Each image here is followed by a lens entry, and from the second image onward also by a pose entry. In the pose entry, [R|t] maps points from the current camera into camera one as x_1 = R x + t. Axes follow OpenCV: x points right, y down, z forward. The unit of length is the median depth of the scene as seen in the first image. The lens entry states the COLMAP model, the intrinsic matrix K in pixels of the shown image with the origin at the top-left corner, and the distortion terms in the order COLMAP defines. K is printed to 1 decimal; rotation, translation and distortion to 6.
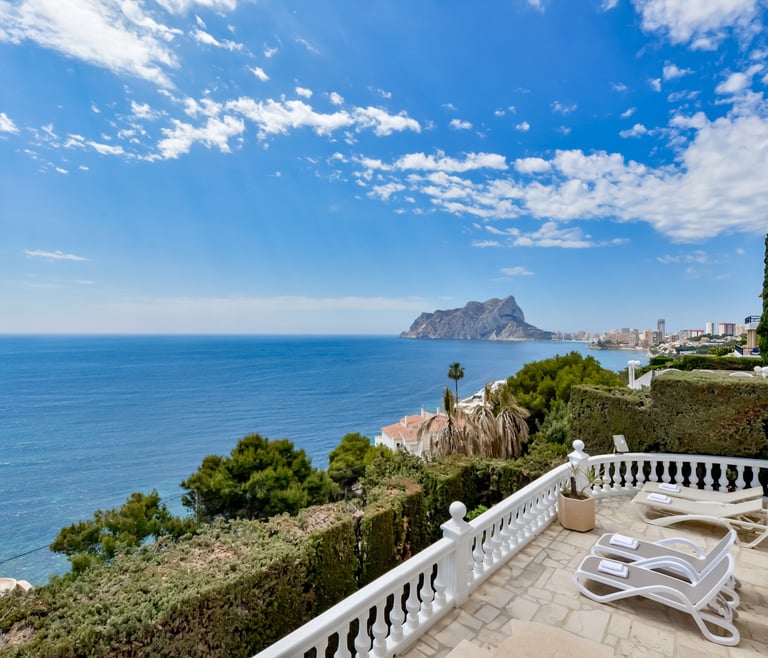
lens RADIAL K [[399.6, 0, 383.0], [0, 399.6, 332.0], [0, 0, 1]] dist [-0.016234, -0.000240]
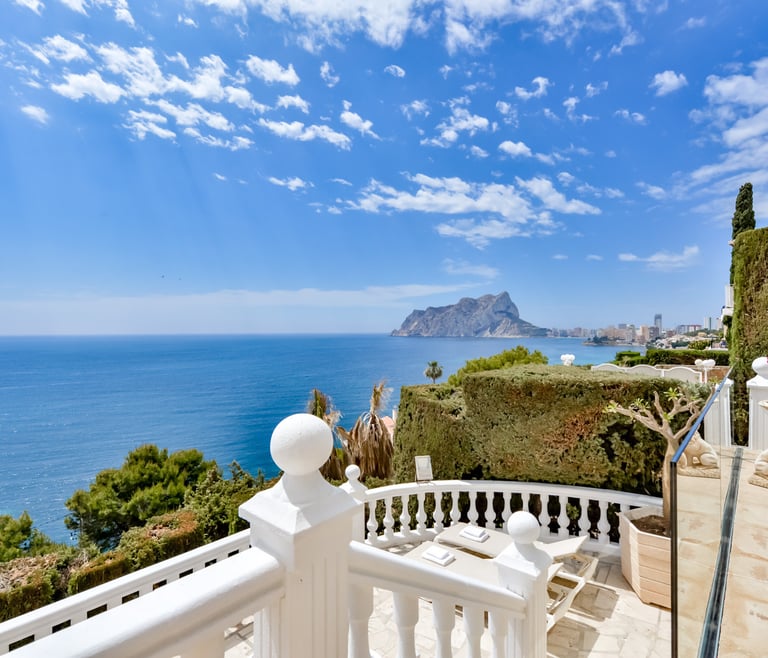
lens RADIAL K [[414.0, 0, 387.4], [0, 414.0, 346.3], [0, 0, 1]] dist [-0.002043, -0.001613]
pose [[0.999584, -0.011794, 0.026333, 0.176109], [0.010792, 0.999224, 0.037871, 0.012555], [-0.026759, -0.037571, 0.998936, 0.093854]]
